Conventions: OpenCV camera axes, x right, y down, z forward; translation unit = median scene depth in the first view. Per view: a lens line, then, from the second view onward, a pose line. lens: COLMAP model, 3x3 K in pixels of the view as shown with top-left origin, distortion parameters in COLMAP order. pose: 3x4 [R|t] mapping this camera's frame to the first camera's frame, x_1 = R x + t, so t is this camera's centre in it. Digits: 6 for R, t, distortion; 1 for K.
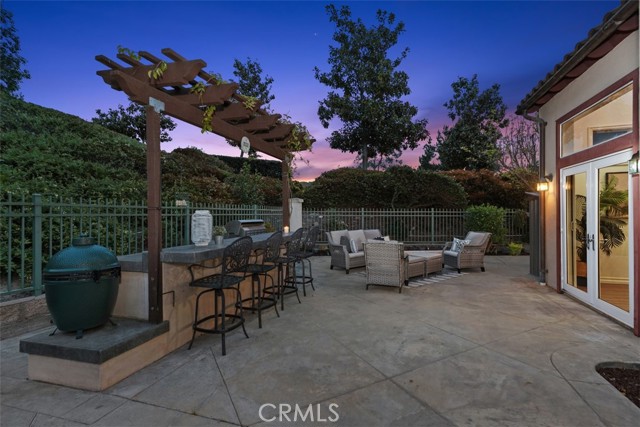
lens RADIAL K [[307.5, 0, 324.9], [0, 307.5, 213.7], [0, 0, 1]] dist [0.013980, 0.000450]
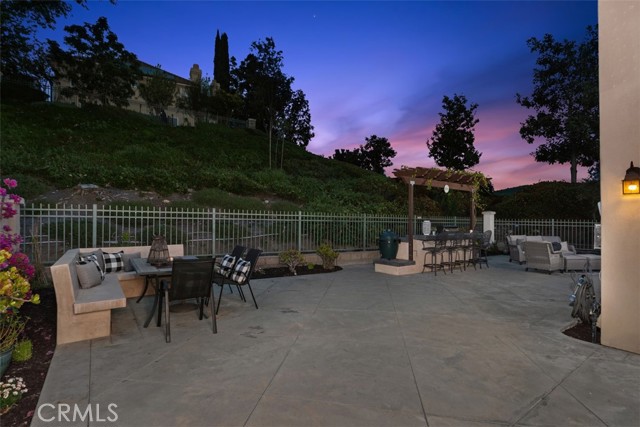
lens RADIAL K [[307.5, 0, 324.1], [0, 307.5, 213.5], [0, 0, 1]] dist [0.013980, 0.000450]
pose [[0.794741, -0.000517, -0.606949, 0.094715], [-0.015843, 0.999641, -0.021596, 0.000110], [0.606742, 0.026779, 0.794447, -0.312718]]
